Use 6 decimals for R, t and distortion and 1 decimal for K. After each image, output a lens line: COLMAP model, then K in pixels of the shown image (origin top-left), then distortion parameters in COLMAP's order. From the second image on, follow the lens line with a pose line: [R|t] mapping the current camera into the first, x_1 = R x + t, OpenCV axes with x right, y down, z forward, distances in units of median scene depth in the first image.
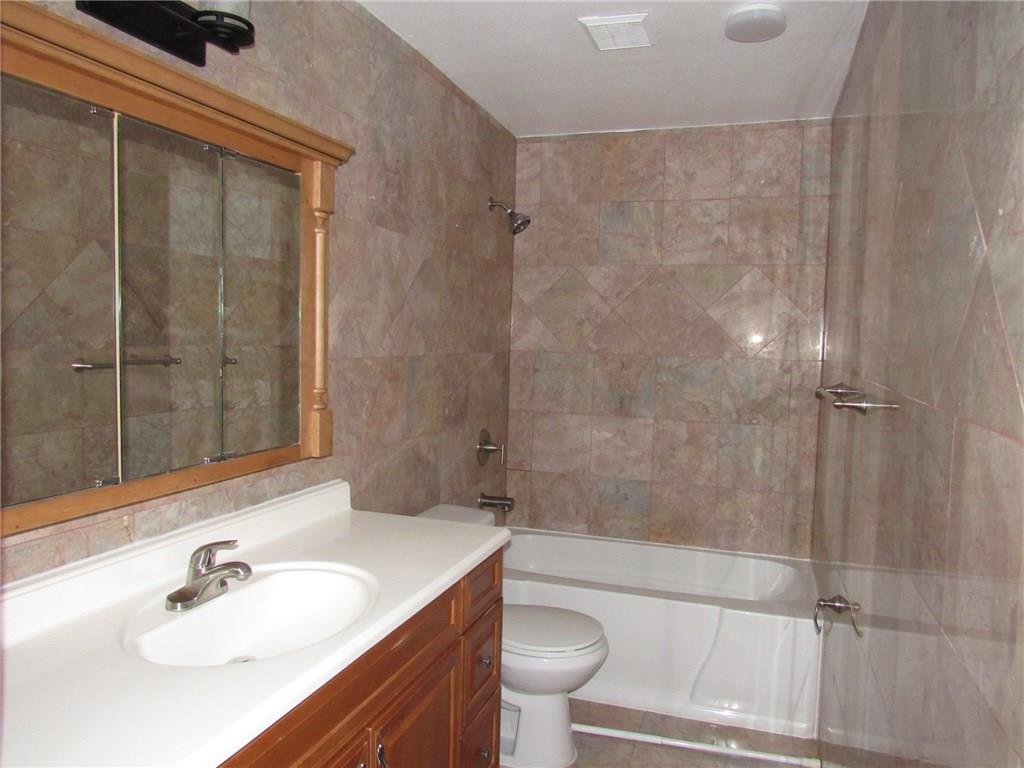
lens RADIAL K [[729.5, 0, 512.0], [0, 729.5, 384.0], [0, 0, 1]] dist [-0.007233, -0.003690]
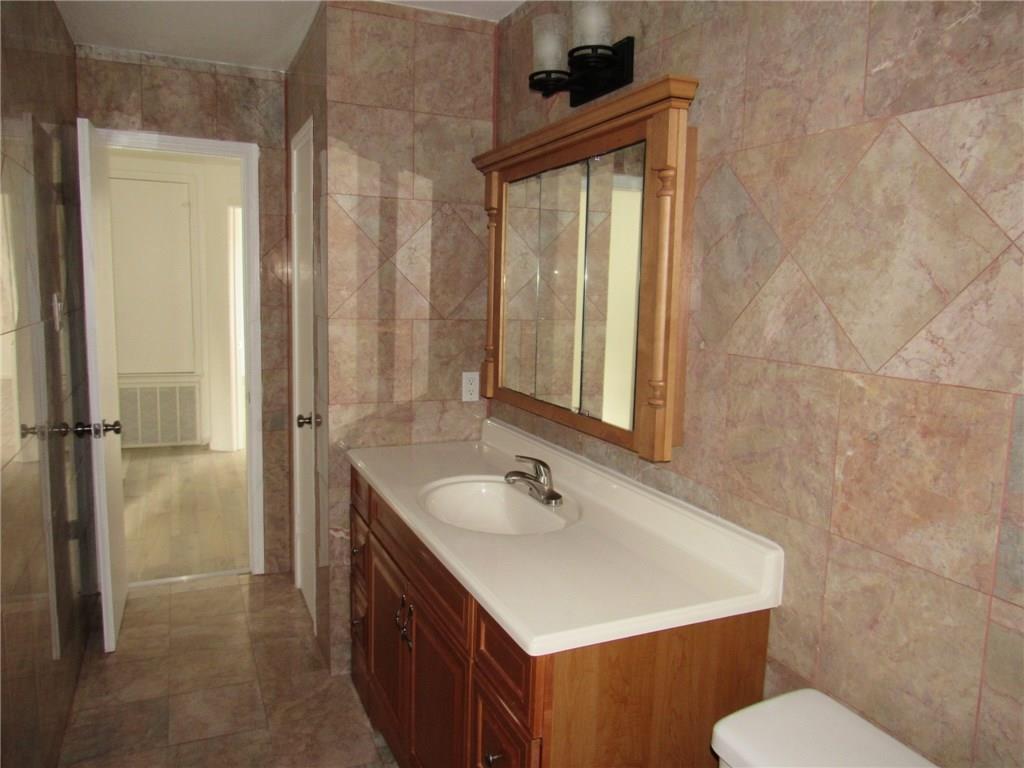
lens RADIAL K [[729.5, 0, 512.0], [0, 729.5, 384.0], [0, 0, 1]] dist [-0.007233, -0.003690]
pose [[-0.712672, 0.053988, -0.699417, 0.375055], [-0.090193, 0.981707, 0.167680, -0.097426], [0.695675, 0.182584, -0.694766, 1.227773]]
